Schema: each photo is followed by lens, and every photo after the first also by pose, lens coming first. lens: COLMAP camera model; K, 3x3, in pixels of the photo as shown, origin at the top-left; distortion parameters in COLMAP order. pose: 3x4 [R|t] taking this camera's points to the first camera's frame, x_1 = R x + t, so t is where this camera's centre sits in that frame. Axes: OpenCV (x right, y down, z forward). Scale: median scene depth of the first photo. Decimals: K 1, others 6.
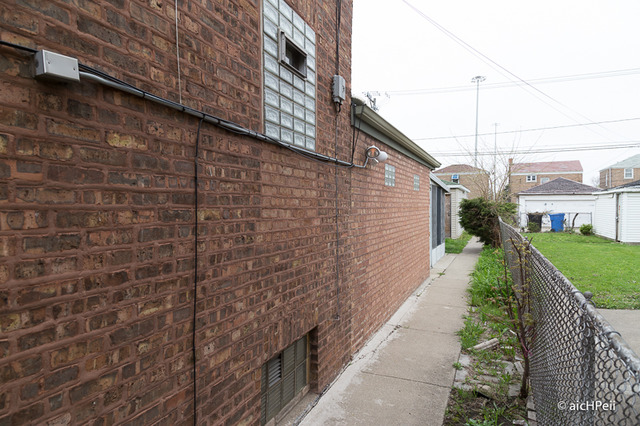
lens RADIAL K [[439.2, 0, 319.4], [0, 439.2, 212.4], [0, 0, 1]] dist [0.062384, -0.000829]
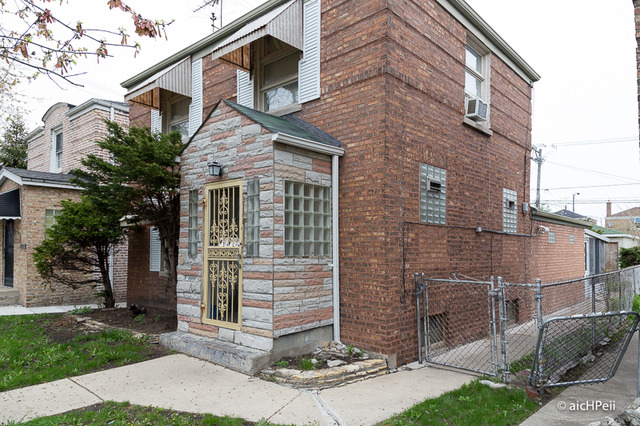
lens RADIAL K [[439.2, 0, 318.2], [0, 439.2, 211.1], [0, 0, 1]] dist [0.062384, -0.000829]
pose [[0.942216, -0.014642, -0.334685, -0.191463], [-0.017178, 0.995618, -0.091918, -0.001621], [0.334564, 0.092356, 0.937836, -1.554693]]
